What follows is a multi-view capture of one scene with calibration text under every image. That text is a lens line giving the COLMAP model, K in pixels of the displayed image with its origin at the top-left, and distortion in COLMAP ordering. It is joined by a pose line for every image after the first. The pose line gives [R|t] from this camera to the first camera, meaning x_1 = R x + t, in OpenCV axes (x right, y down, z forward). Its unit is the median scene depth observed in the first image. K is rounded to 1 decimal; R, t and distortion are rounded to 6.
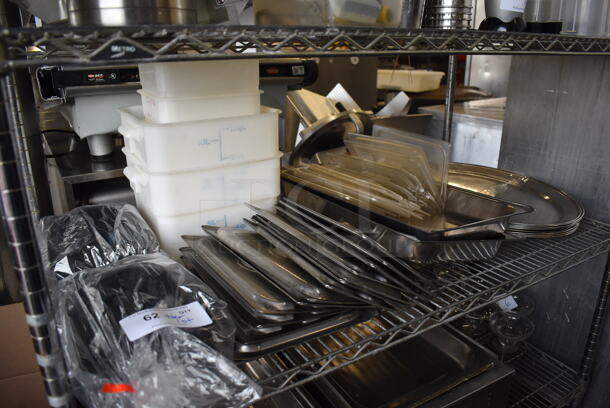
lens RADIAL K [[468.1, 0, 304.0], [0, 468.1, 205.4], [0, 0, 1]] dist [-0.060268, 0.002265]
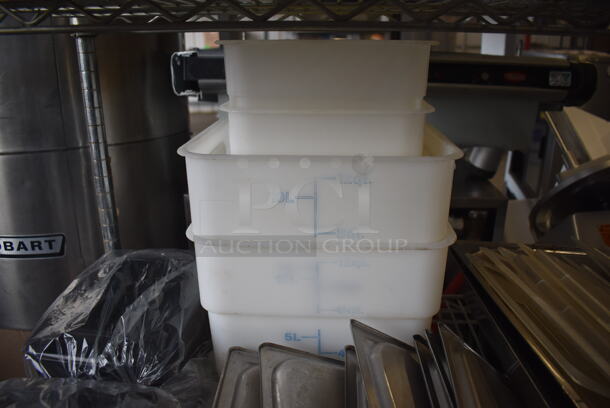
lens RADIAL K [[468.1, 0, 307.2], [0, 468.1, 202.2], [0, 0, 1]] dist [-0.060268, 0.002265]
pose [[0.836923, 0.184948, -0.515125, 0.061843], [-0.193615, 0.980364, 0.037418, -0.122301], [0.511930, 0.068420, 0.856298, 0.446131]]
